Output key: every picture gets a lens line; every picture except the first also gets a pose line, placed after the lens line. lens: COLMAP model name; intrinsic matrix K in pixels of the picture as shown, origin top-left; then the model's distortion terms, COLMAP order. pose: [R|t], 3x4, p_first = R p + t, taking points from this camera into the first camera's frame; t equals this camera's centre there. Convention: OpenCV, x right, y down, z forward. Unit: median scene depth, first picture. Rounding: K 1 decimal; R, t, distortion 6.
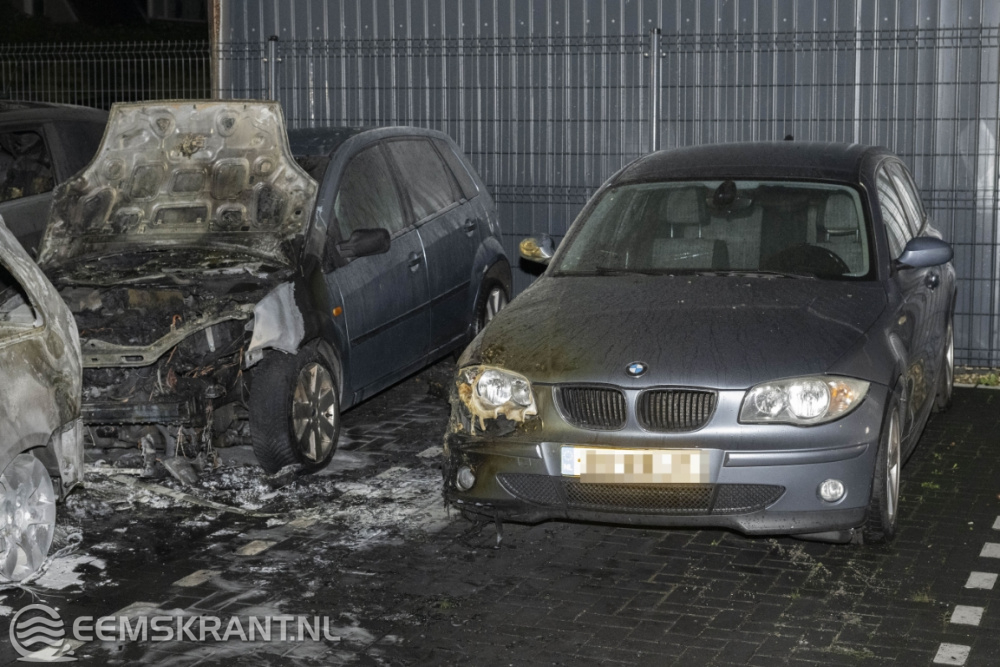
lens RADIAL K [[1926.4, 0, 500.0], [0, 1926.4, 333.5], [0, 0, 1]] dist [-0.012687, -0.191220]
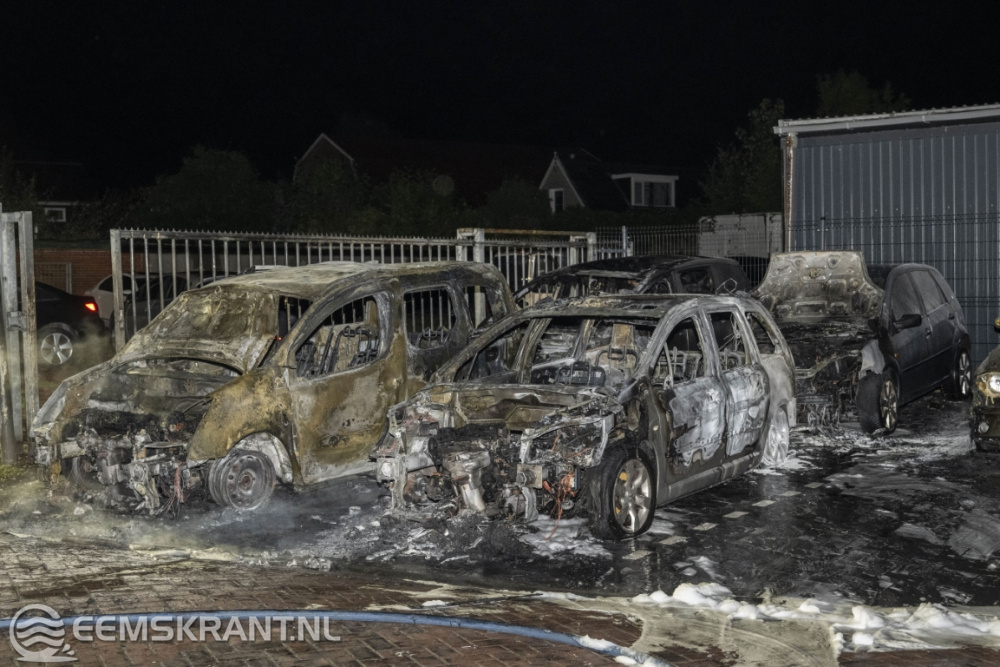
lens RADIAL K [[1363.5, 0, 500.0], [0, 1363.5, 333.5], [0, 0, 1]] dist [-0.000366, -0.016001]
pose [[0.964013, -0.004921, -0.265811, -0.103050], [-0.013186, 0.997713, -0.066293, 0.062840], [0.265529, 0.067412, 0.961743, -0.441812]]
